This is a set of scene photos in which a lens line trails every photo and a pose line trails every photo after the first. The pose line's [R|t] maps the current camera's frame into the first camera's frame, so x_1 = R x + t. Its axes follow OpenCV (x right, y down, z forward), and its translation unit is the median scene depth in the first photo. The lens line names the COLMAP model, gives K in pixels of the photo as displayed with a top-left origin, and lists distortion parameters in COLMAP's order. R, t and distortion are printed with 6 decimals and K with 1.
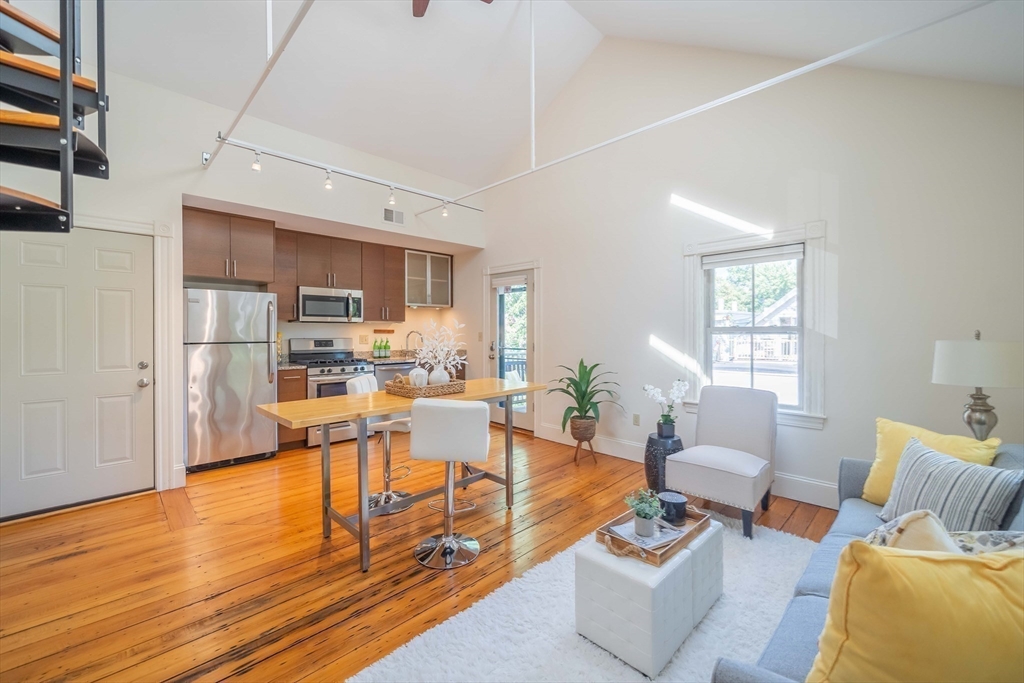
lens RADIAL K [[417.3, 0, 517.2], [0, 417.3, 330.5], [0, 0, 1]] dist [-0.001810, -0.000773]
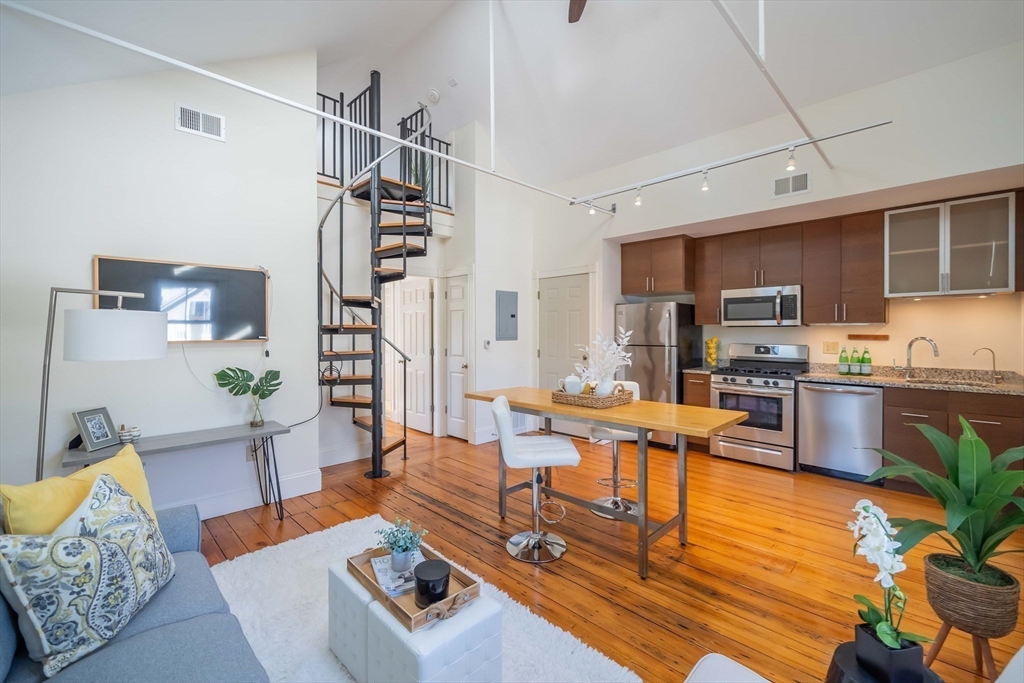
lens RADIAL K [[435.0, 0, 502.3], [0, 435.0, 333.7], [0, 0, 1]] dist [-0.004593, 0.000435]
pose [[-0.018436, 0.008213, -0.999796, 0.482626], [0.003690, 0.999960, 0.008147, -0.013701], [0.999823, -0.003539, -0.018466, 0.479085]]
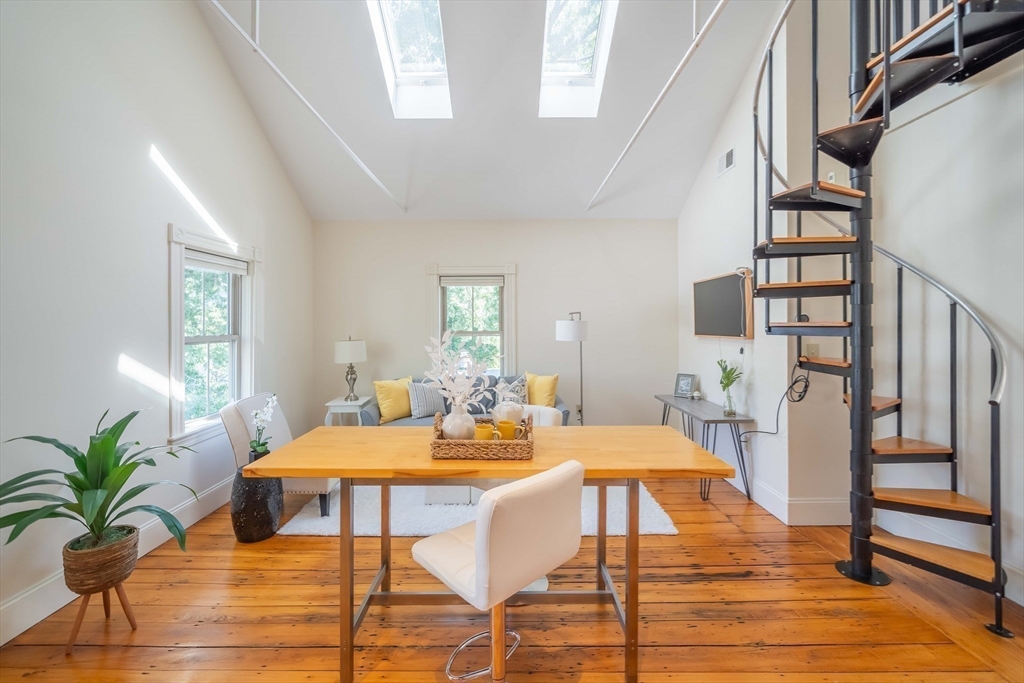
lens RADIAL K [[417.3, 0, 507.1], [0, 417.3, 322.9], [0, 0, 1]] dist [-0.001810, -0.000773]
pose [[-0.698931, 0.006625, 0.715159, -0.419228], [0.004545, 0.999978, -0.004822, -0.022129], [-0.715175, -0.000119, -0.698946, 0.846798]]
